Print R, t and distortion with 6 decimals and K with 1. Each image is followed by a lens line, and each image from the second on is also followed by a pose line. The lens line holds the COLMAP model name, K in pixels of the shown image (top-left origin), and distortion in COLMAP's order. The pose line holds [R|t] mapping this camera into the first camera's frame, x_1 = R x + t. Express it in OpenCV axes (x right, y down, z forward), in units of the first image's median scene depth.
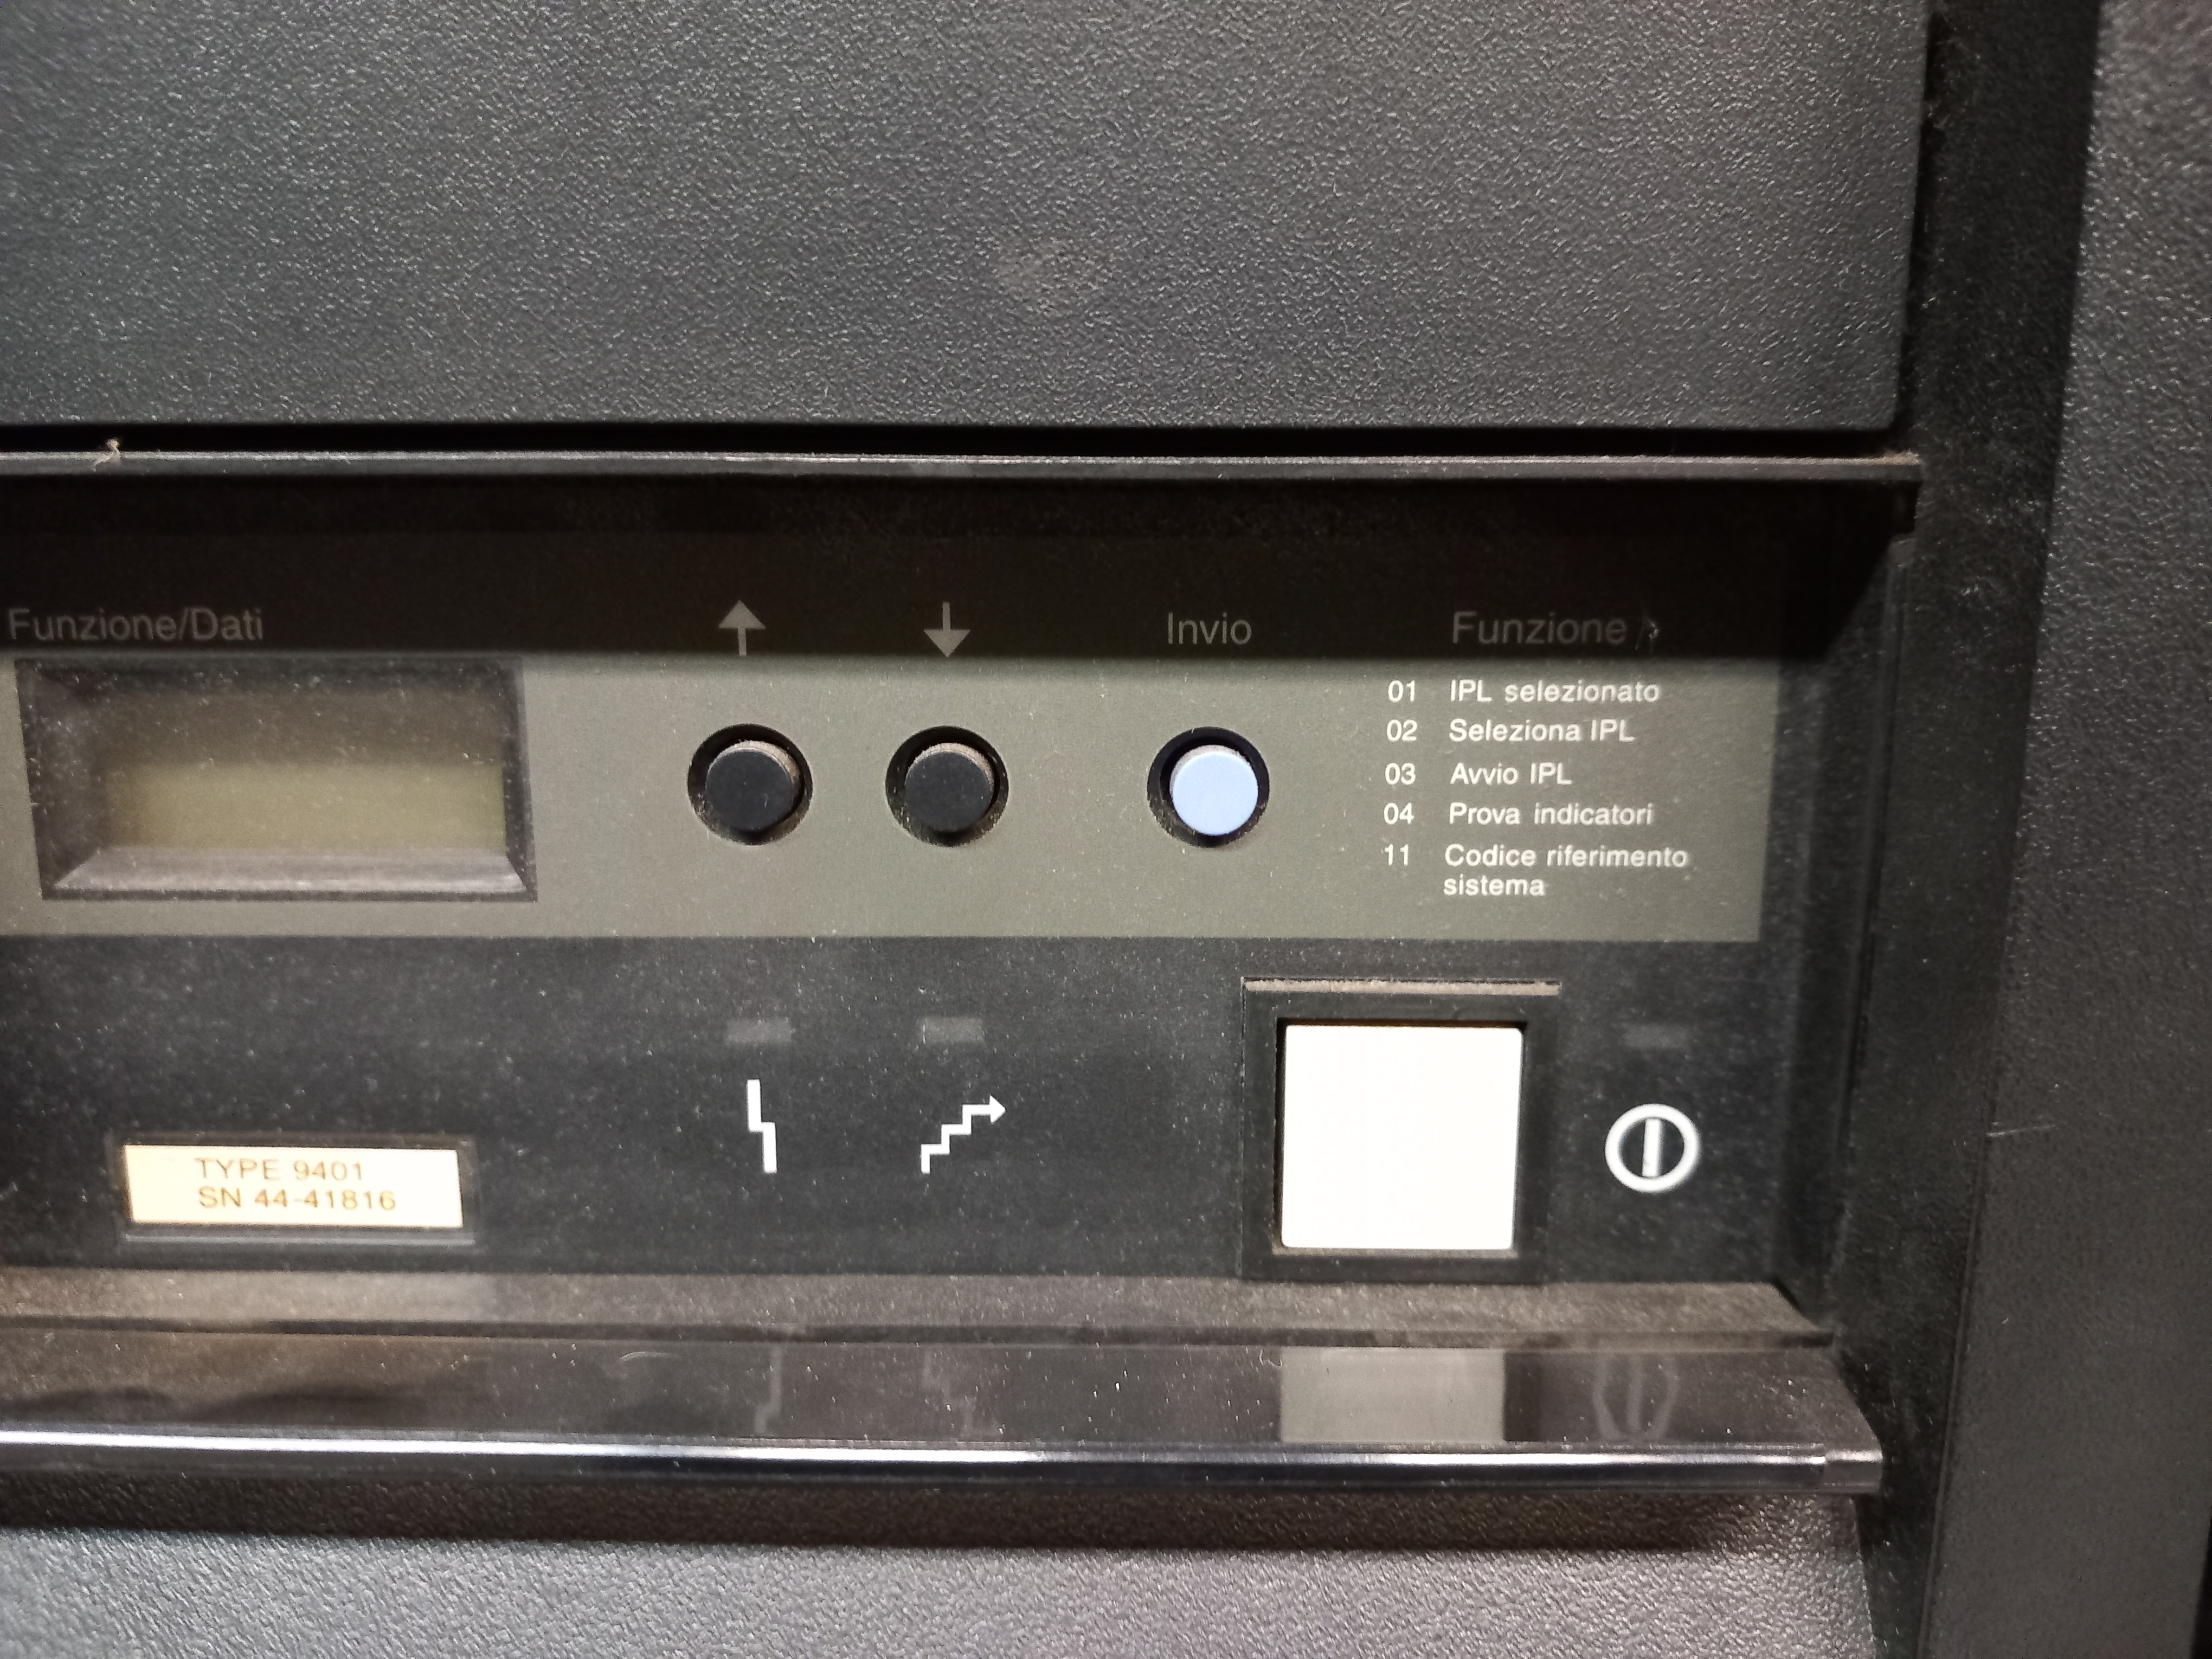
lens RADIAL K [[1762.4, 0, 1106.0], [0, 1762.4, 829.5], [0, 0, 1]] dist [-0.015172, -0.005329]
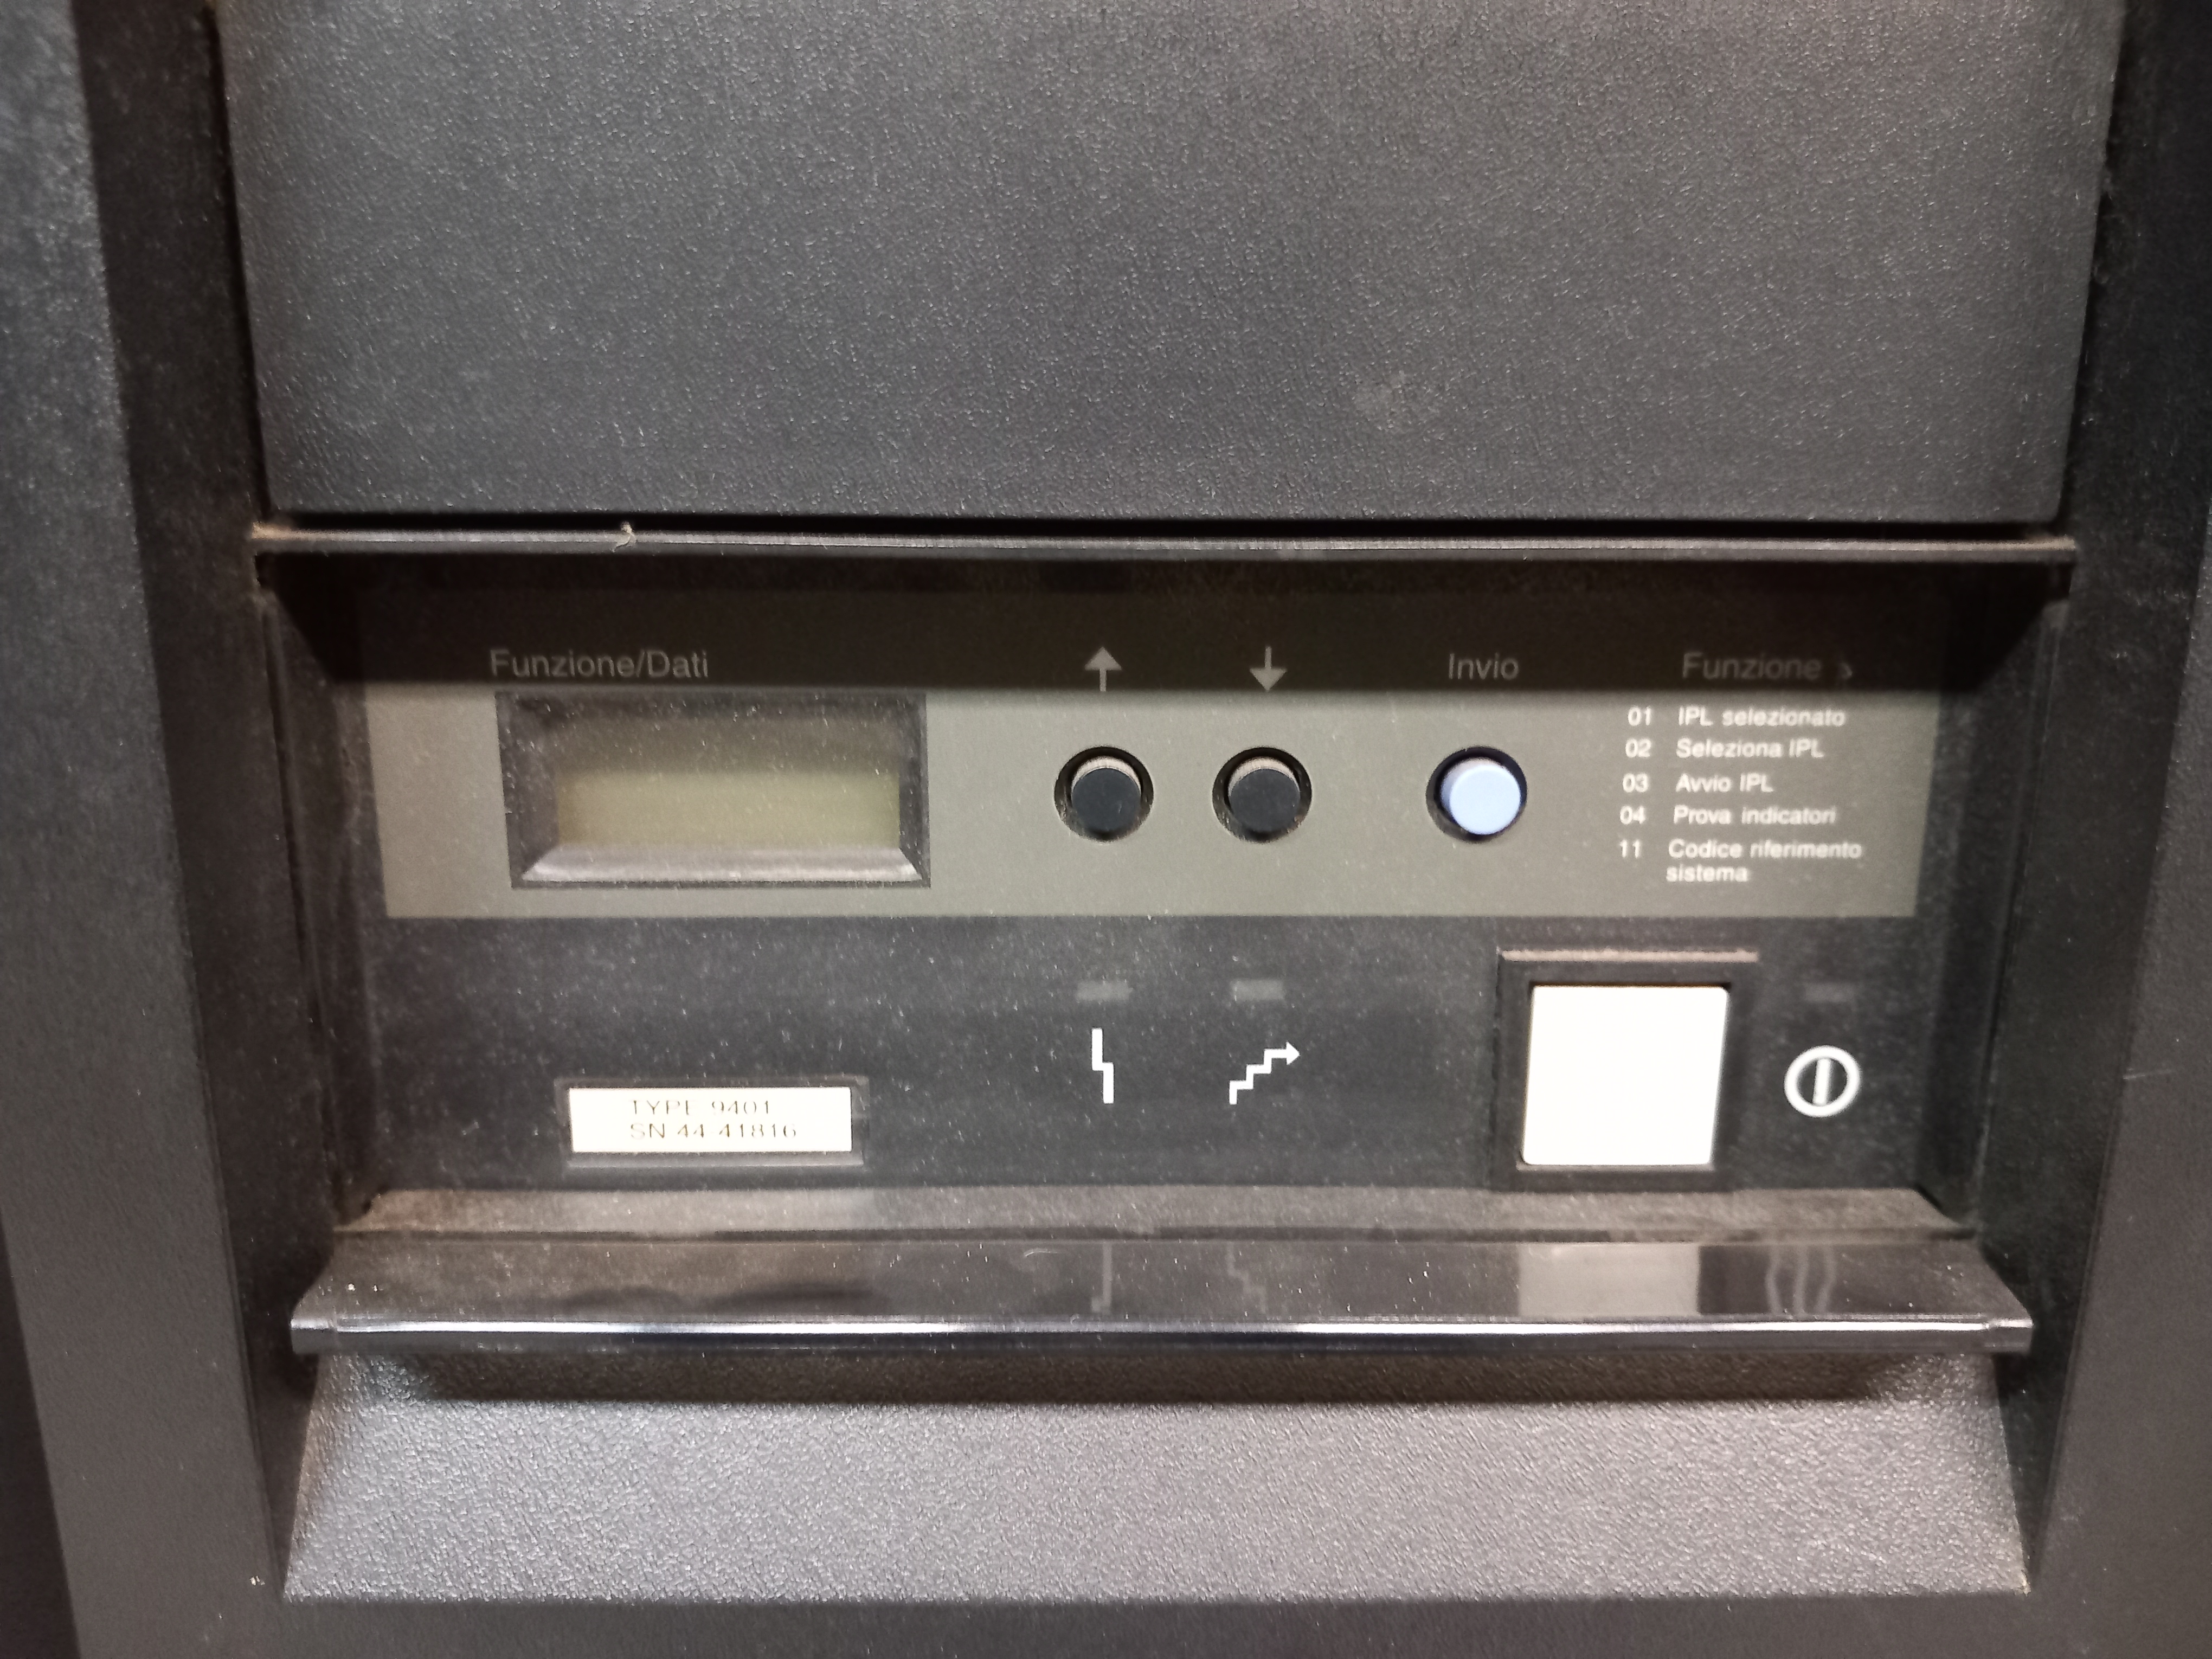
lens RADIAL K [[1736.0, 0, 1110.4], [0, 1736.0, 818.2], [0, 0, 1]] dist [0.042542, -0.072378]
pose [[0.999583, -0.003214, 0.028692, -0.237068], [0.001859, 0.998888, 0.047112, -0.066712], [-0.028812, -0.047039, 0.998477, -0.216895]]
